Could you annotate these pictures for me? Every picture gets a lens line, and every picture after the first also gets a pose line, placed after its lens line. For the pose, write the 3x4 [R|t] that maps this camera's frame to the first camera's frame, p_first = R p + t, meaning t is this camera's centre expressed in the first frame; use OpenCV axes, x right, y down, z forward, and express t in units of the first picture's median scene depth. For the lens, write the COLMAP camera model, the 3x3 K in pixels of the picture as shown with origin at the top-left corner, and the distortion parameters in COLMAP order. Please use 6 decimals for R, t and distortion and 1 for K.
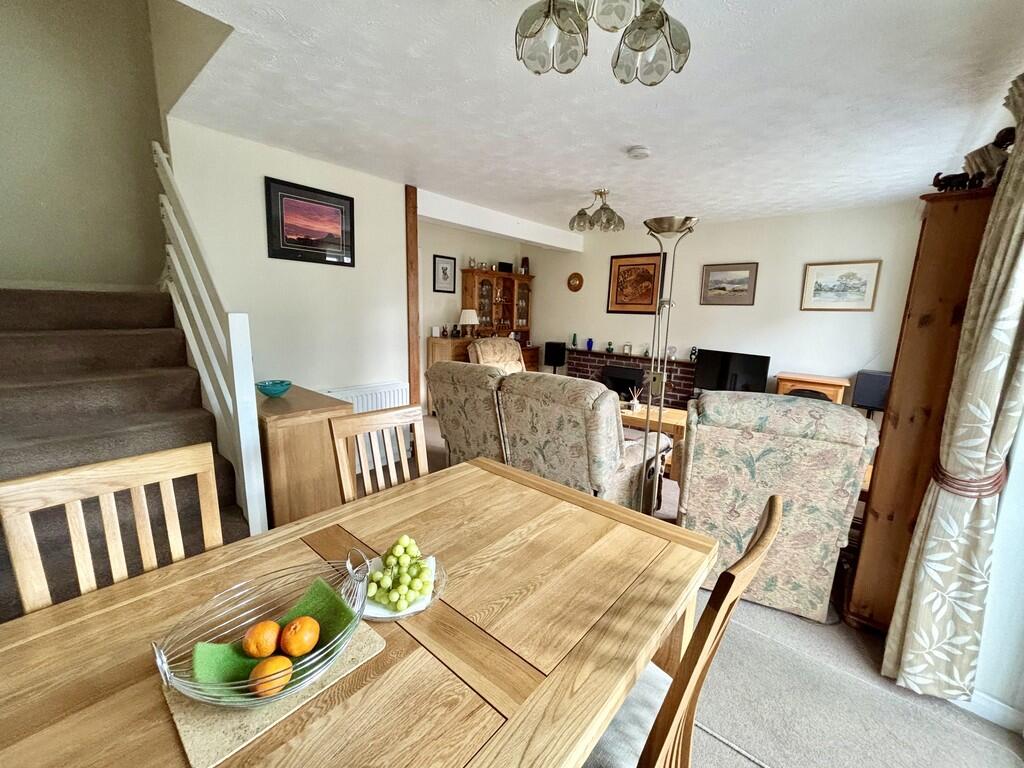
lens RADIAL K [[411.4, 0, 512.3], [0, 411.4, 385.3], [0, 0, 1]] dist [0.001125, -0.000490]
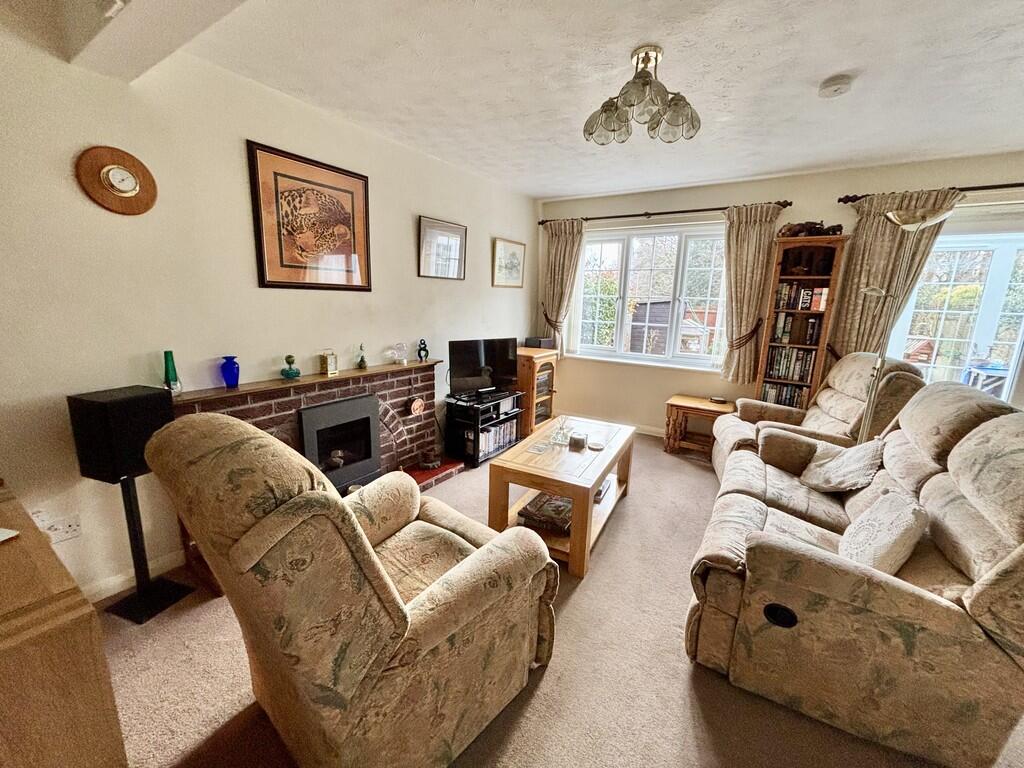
lens RADIAL K [[412.9, 0, 512.0], [0, 412.9, 381.4], [0, 0, 1]] dist [0.006583, 0.000285]
pose [[-0.140170, -0.228135, 0.963487, -0.244578], [0.147842, 0.957362, 0.248193, -0.170403], [-0.979028, 0.177233, -0.100466, 0.913946]]
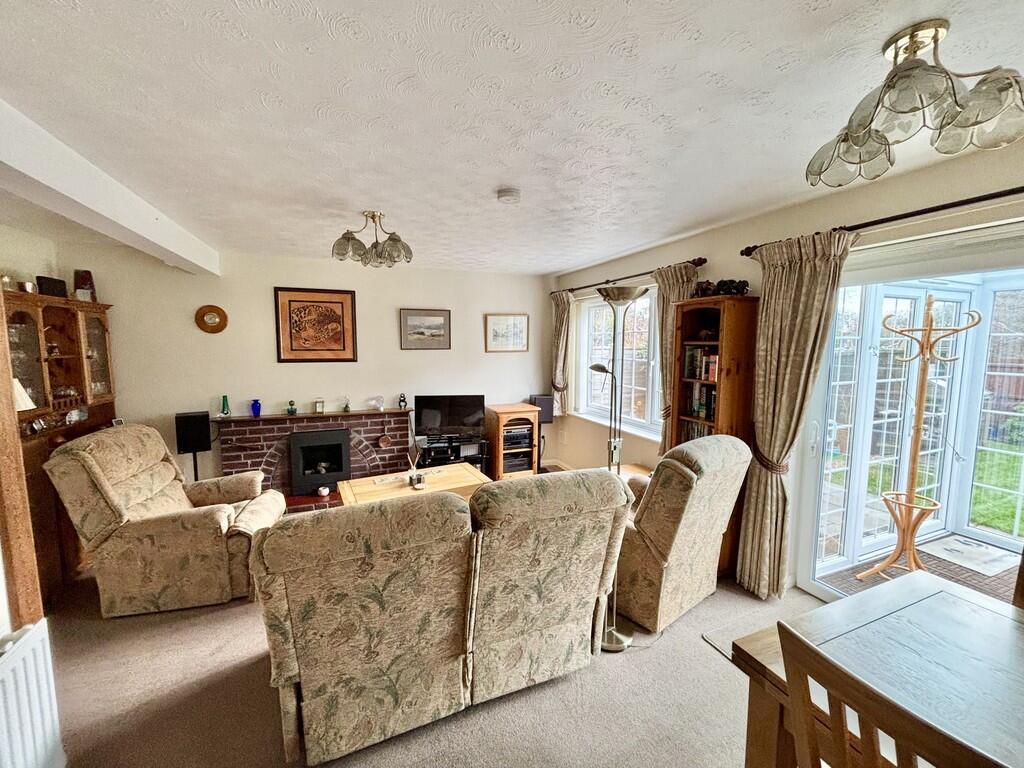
lens RADIAL K [[411.4, 0, 512.3], [0, 411.4, 385.3], [0, 0, 1]] dist [0.001125, -0.000490]
pose [[0.449344, -0.119651, 0.885310, -0.266574], [0.171906, 0.984051, 0.045744, -0.109766], [-0.876663, 0.131636, 0.462746, 0.334640]]
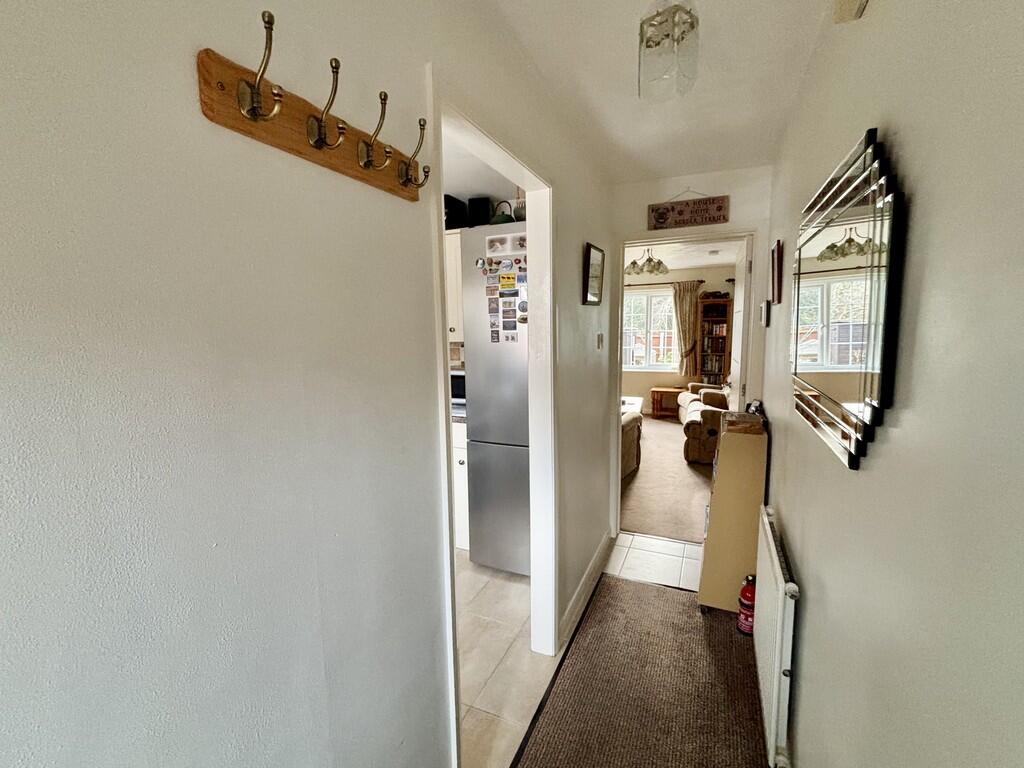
lens RADIAL K [[411.4, 0, 512.3], [0, 411.4, 385.3], [0, 0, 1]] dist [0.001125, -0.000490]
pose [[-0.265022, -0.150415, 0.952438, -0.728061], [0.184856, 0.961511, 0.203285, -0.275685], [-0.946357, 0.229939, -0.227017, 1.303482]]
